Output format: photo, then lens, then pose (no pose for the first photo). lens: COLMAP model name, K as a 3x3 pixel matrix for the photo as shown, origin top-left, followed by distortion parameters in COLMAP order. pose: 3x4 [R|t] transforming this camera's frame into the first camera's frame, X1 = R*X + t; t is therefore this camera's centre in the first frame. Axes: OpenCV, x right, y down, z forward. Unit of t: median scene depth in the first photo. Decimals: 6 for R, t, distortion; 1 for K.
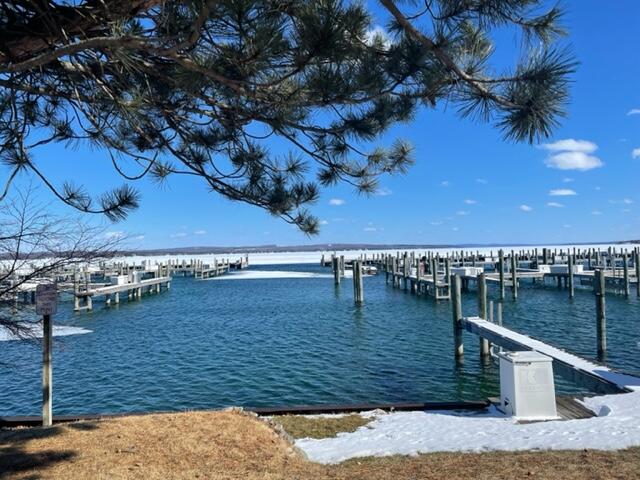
lens RADIAL K [[468.3, 0, 315.2], [0, 468.3, 238.8], [0, 0, 1]] dist [0.085542, -0.120434]
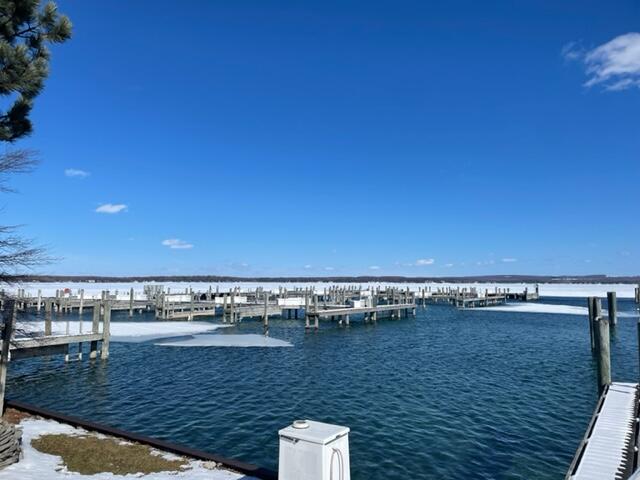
lens RADIAL K [[468.3, 0, 315.2], [0, 468.3, 238.8], [0, 0, 1]] dist [0.085542, -0.120434]
pose [[0.817476, -0.025583, -0.575394, 0.124758], [-0.008152, 0.998399, -0.055971, 0.000398], [0.575904, 0.050445, 0.815959, 0.060444]]
